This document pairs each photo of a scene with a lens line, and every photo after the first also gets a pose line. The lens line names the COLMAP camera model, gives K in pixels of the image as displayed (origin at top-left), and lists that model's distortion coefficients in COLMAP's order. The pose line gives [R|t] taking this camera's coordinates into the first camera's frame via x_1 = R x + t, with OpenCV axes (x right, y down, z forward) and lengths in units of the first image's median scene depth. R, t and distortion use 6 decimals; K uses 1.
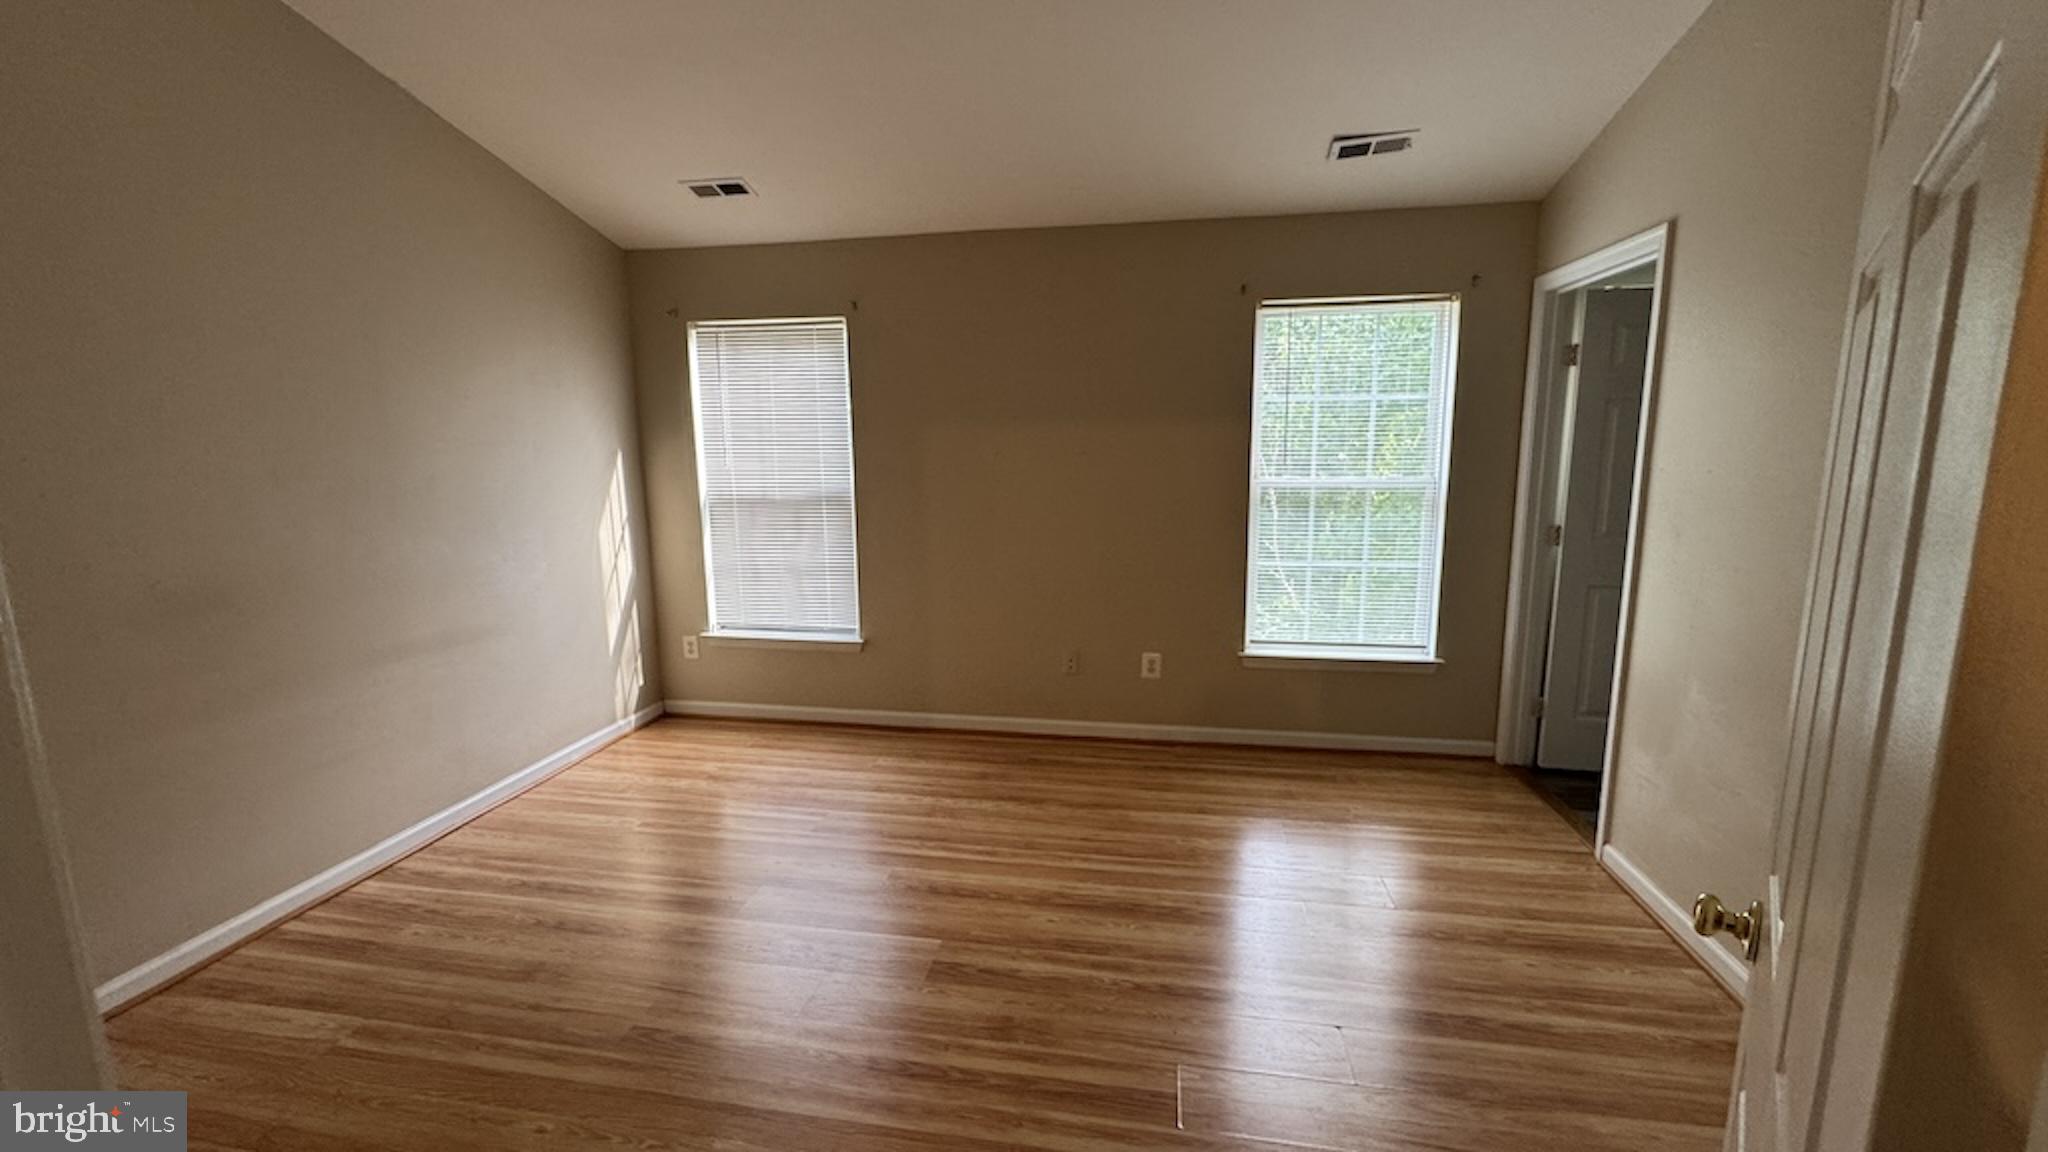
lens RADIAL K [[814.1, 0, 1020.6], [0, 814.1, 575.2], [0, 0, 1]] dist [-0.003613, -0.000166]
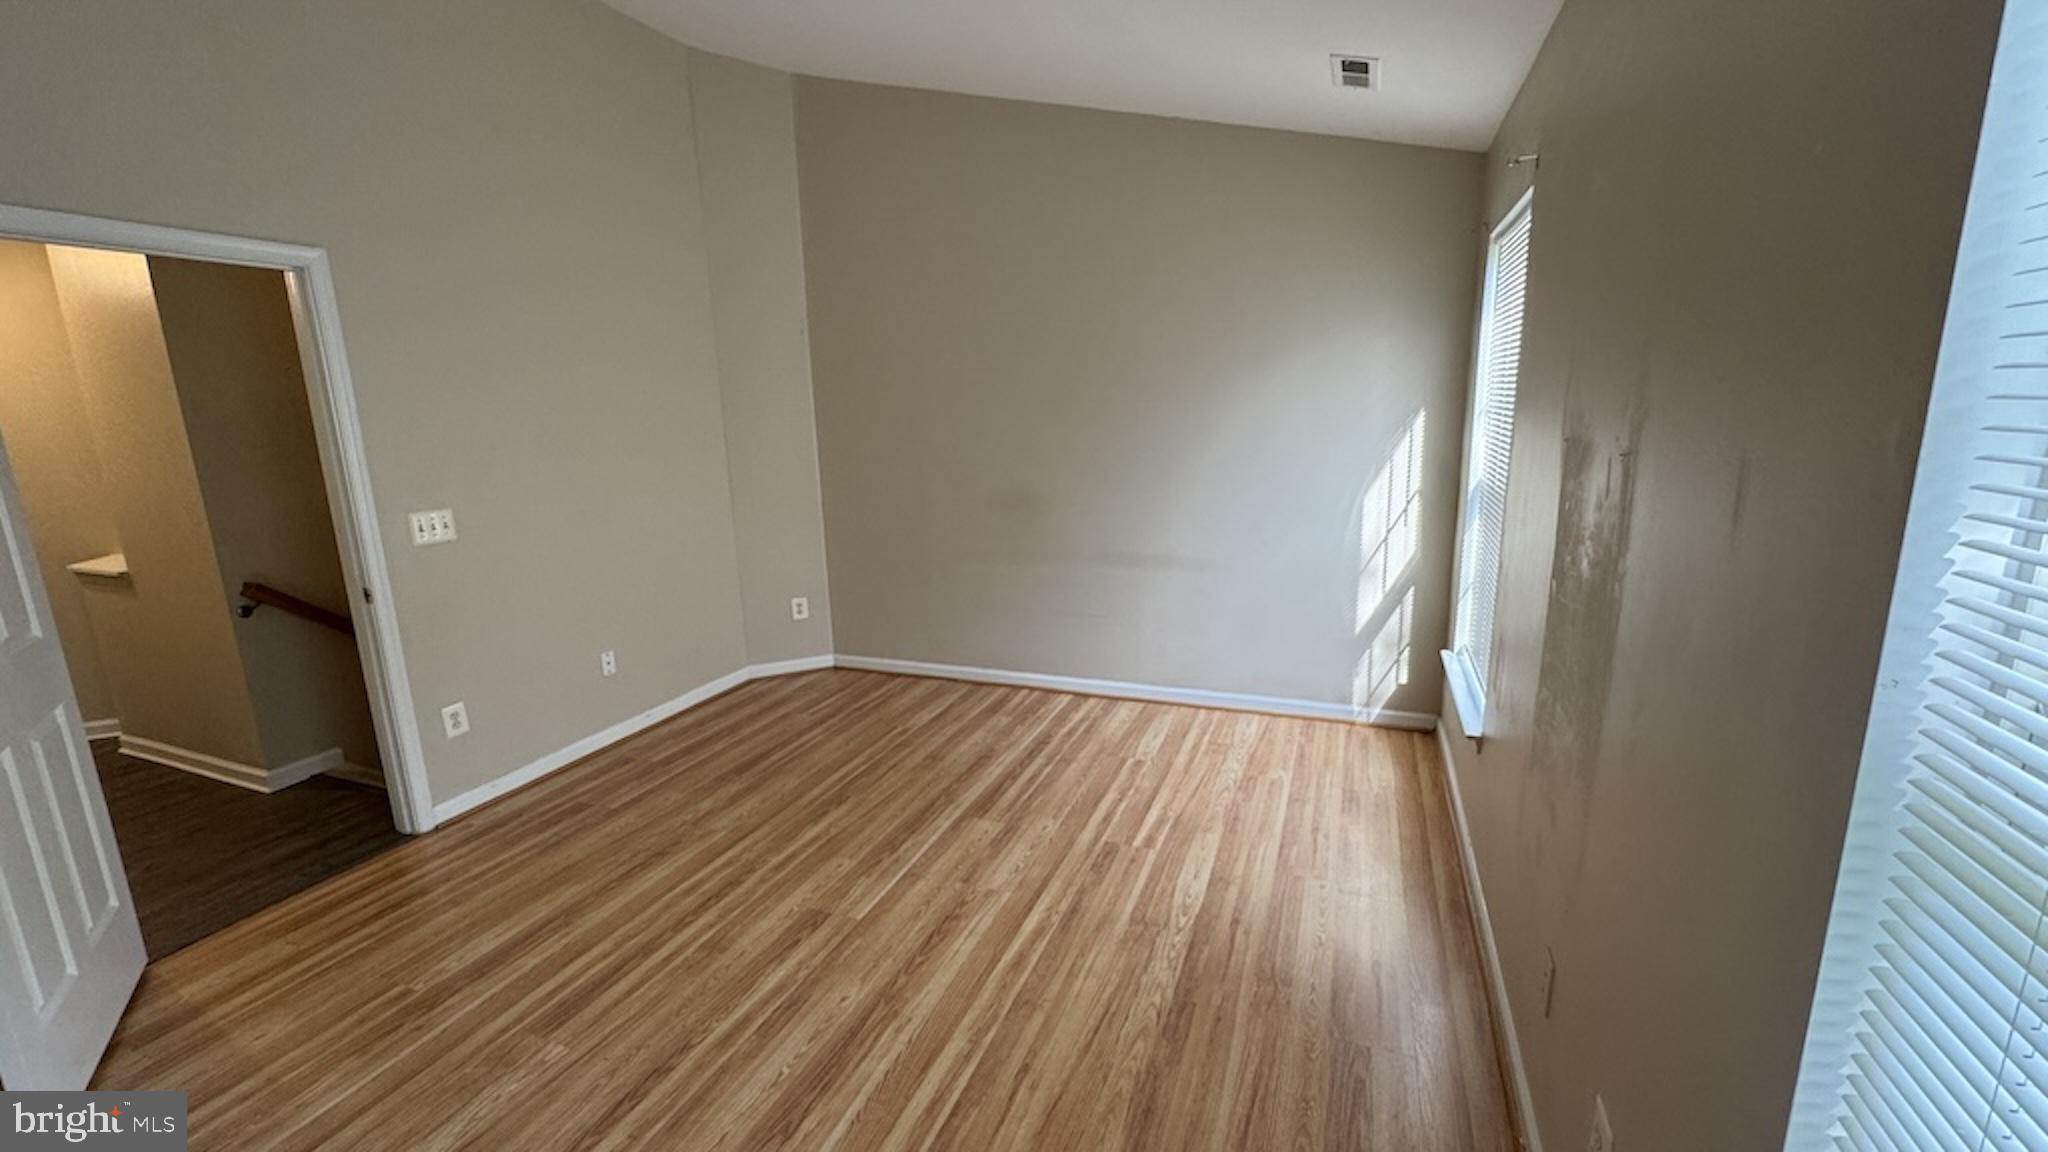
lens RADIAL K [[814.1, 0, 1015.8], [0, 814.1, 577.1], [0, 0, 1]] dist [-0.003613, -0.000166]
pose [[-0.212008, 0.215058, -0.953311, 0.600550], [-0.125187, 0.961473, 0.244740, -0.191049], [0.969216, 0.171230, -0.176918, 1.053466]]
